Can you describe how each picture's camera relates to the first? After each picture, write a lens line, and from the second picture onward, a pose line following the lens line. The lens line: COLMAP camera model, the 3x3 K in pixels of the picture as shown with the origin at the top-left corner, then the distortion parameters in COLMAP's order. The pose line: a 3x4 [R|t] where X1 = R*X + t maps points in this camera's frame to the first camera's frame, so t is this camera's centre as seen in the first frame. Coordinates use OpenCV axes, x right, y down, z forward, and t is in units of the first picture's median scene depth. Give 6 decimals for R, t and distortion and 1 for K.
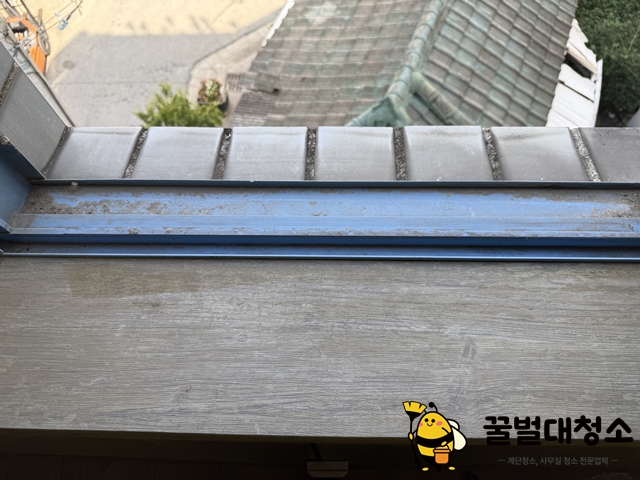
lens RADIAL K [[452.7, 0, 315.6], [0, 452.7, 236.7], [0, 0, 1]] dist [0.023689, -0.032835]
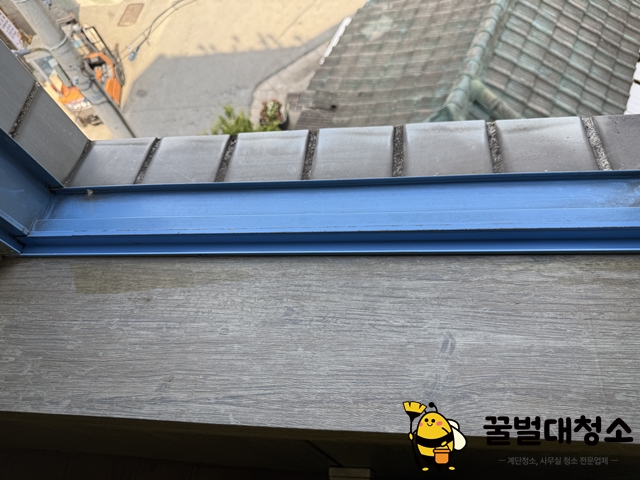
lens RADIAL K [[452.7, 0, 323.4], [0, 452.7, 241.3], [0, 0, 1]] dist [0.023689, -0.032835]
pose [[0.992173, -0.017105, -0.123694, 0.150641], [0.014156, 0.999595, -0.024677, 0.037421], [0.124066, 0.022733, 0.992014, 0.002221]]
